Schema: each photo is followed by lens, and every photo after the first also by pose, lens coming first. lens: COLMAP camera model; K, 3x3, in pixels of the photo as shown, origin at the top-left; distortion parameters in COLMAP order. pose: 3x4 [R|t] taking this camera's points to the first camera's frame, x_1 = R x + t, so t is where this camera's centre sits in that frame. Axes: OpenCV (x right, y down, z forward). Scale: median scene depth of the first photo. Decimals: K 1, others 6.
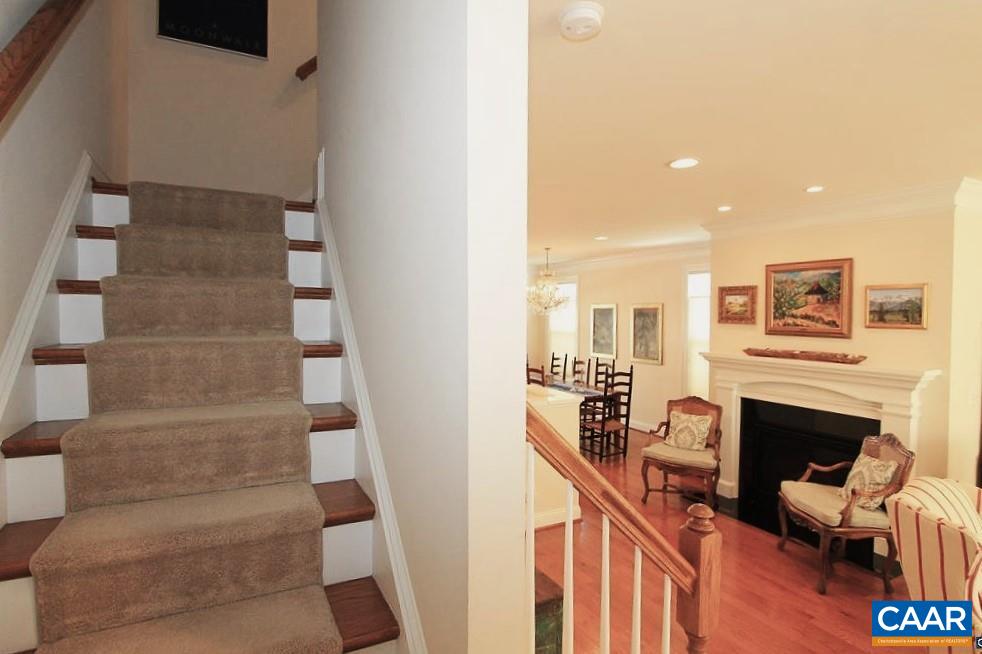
lens RADIAL K [[497.9, 0, 491.0], [0, 497.9, 327.0], [0, 0, 1]] dist [-0.013078, -0.000673]
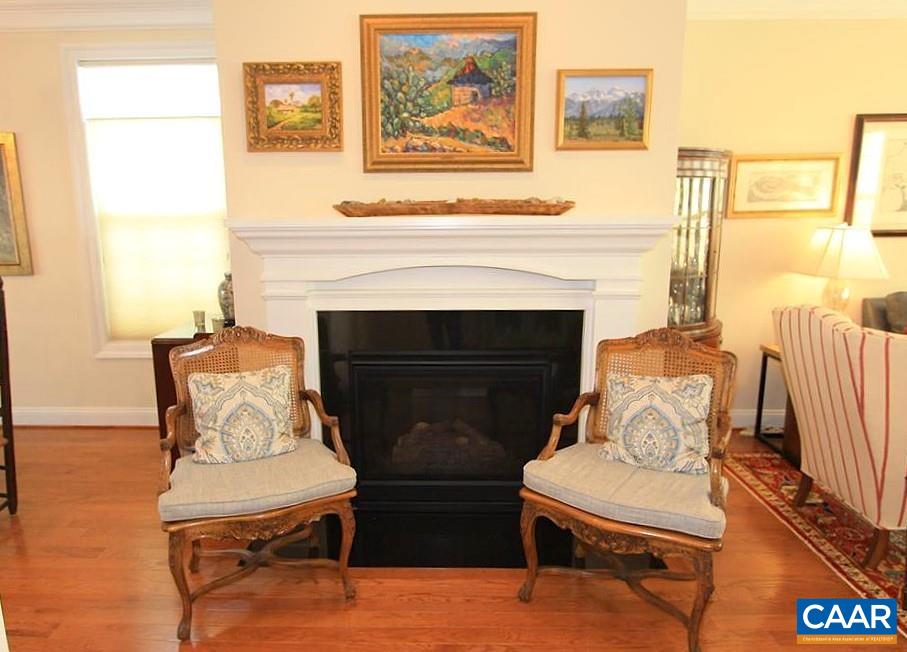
lens RADIAL K [[606.3, 0, 427.7], [0, 606.3, 327.0], [0, 0, 1]] dist [-0.006281, 0.001486]
pose [[0.479474, -0.172100, 0.860515, 0.062431], [0.034135, 0.983497, 0.177677, 0.065246], [-0.876892, -0.055818, 0.477436, 0.721929]]
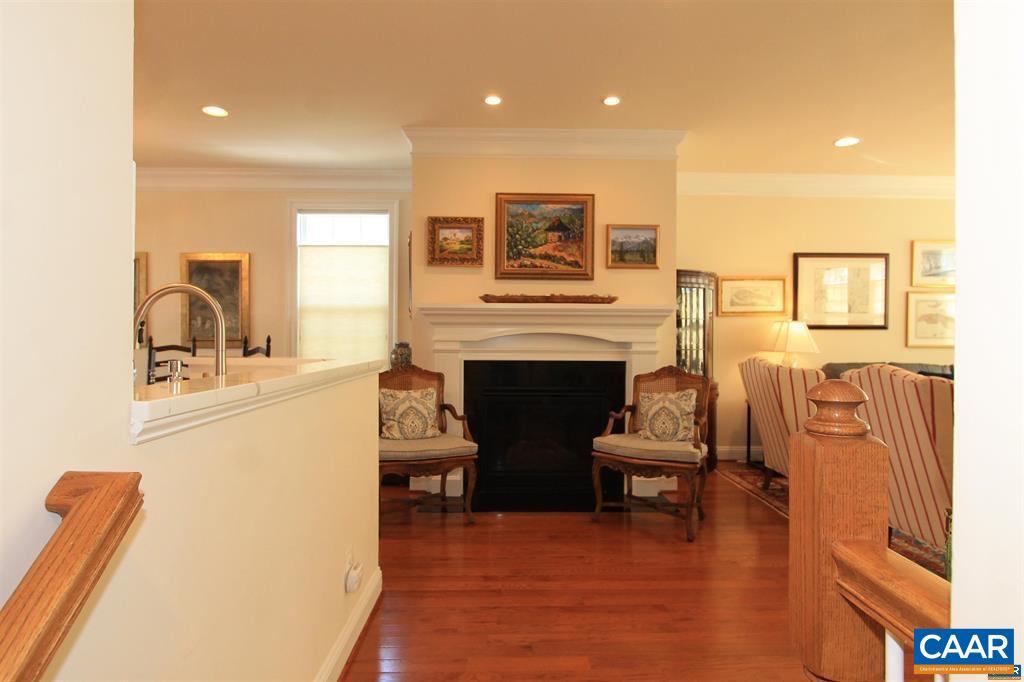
lens RADIAL K [[576.1, 0, 512.0], [0, 576.1, 341.0], [0, 0, 1]] dist [-0.000433, 0.000919]
pose [[0.440964, -0.008760, 0.897482, -0.303793], [0.020768, 0.999784, -0.000445, 0.127951], [-0.897285, 0.018836, 0.441051, 0.615113]]
